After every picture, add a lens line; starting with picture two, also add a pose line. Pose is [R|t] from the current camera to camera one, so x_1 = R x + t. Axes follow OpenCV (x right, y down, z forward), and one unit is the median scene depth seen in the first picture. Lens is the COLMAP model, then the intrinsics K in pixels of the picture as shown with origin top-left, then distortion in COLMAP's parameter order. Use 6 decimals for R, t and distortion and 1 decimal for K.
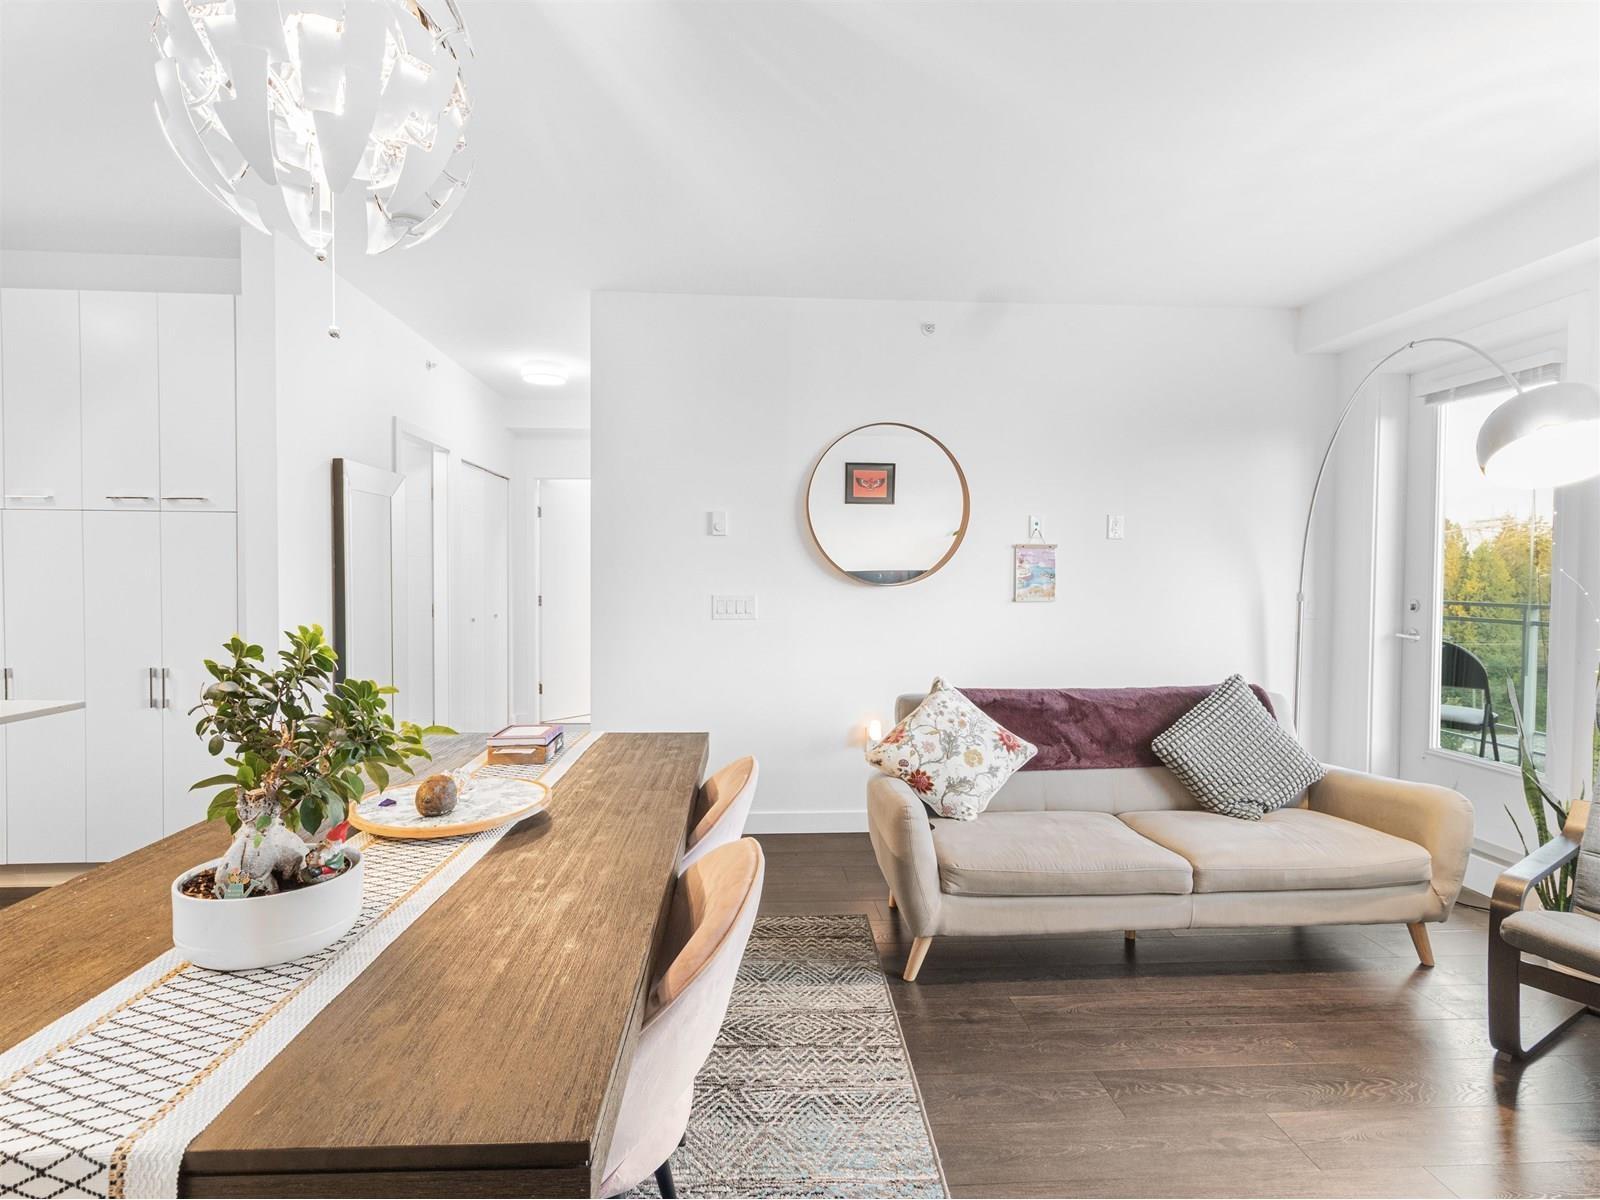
lens RADIAL K [[846.0, 0, 793.3], [0, 846.0, 591.4], [0, 0, 1]] dist [-0.003232, 0.000776]
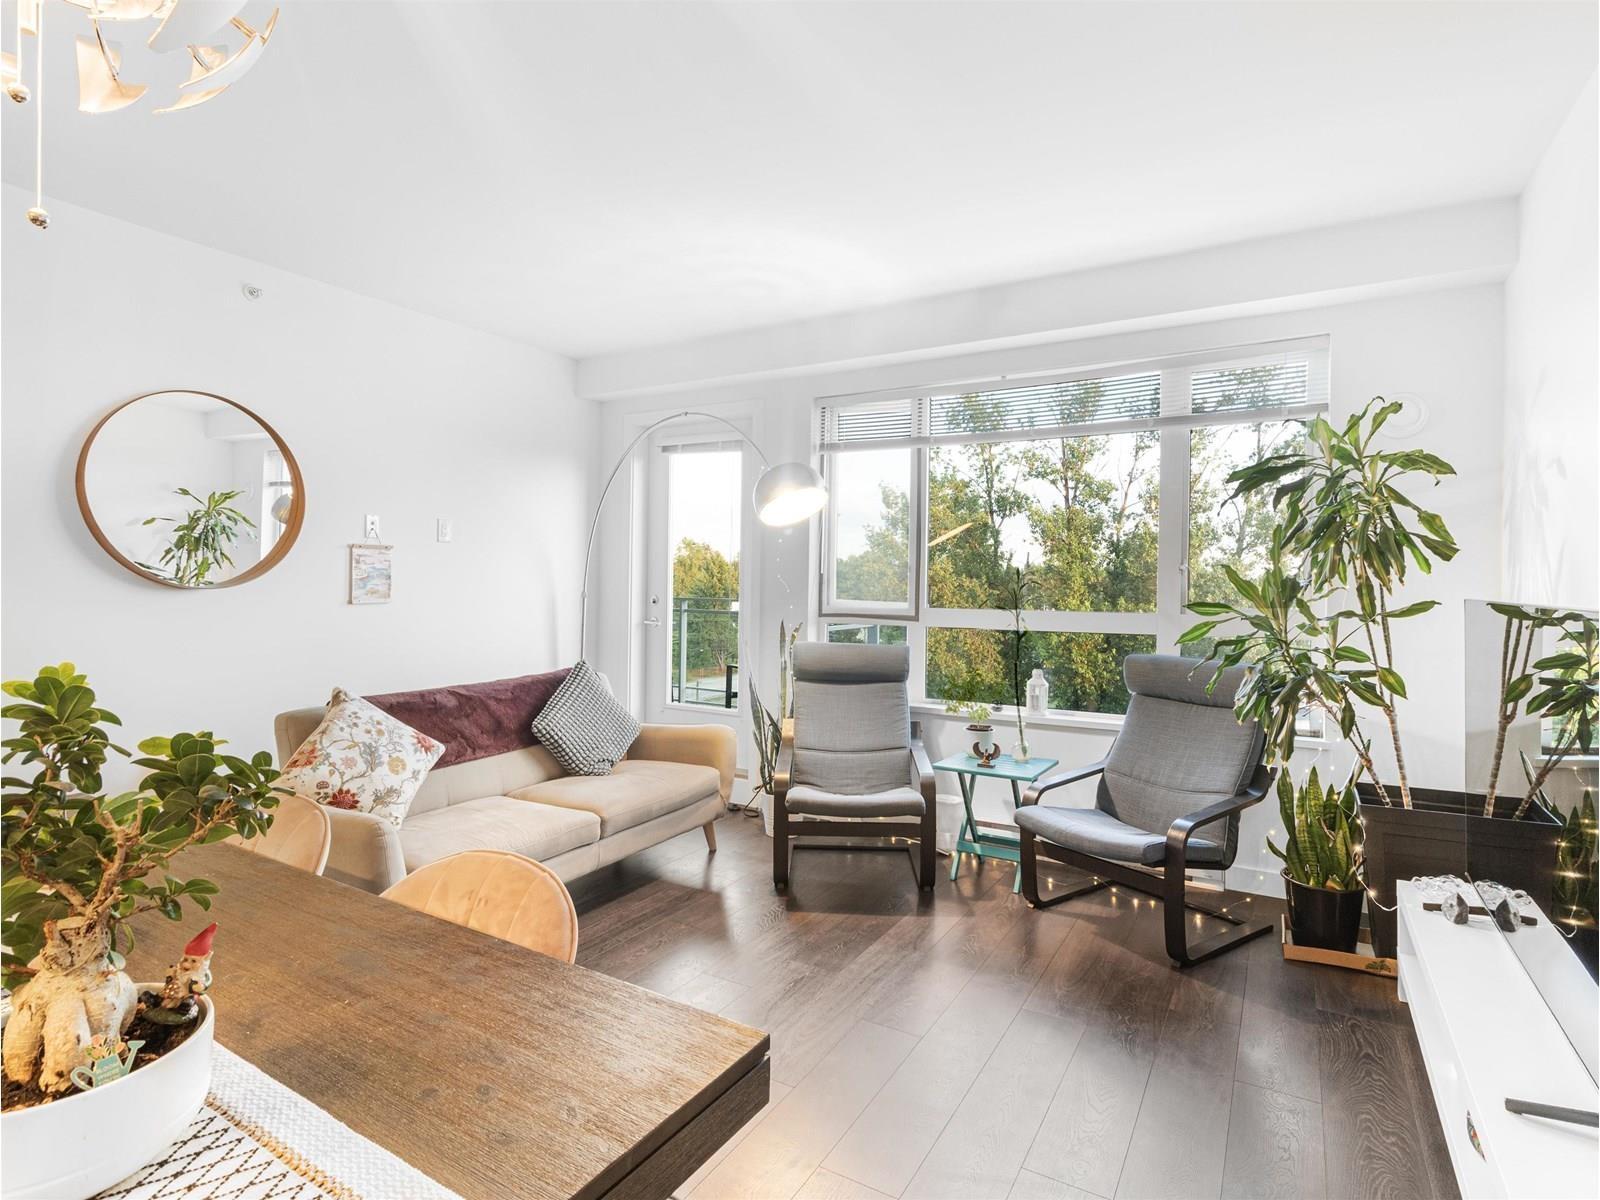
lens RADIAL K [[796.8, 0, 861.1], [0, 796.8, 579.9], [0, 0, 1]] dist [-0.002333, -0.000018]
pose [[0.543233, 0.002059, 0.839580, -0.239626], [0.007678, 0.999943, -0.007420, -0.005391], [-0.839547, 0.010477, 0.543186, 0.044963]]
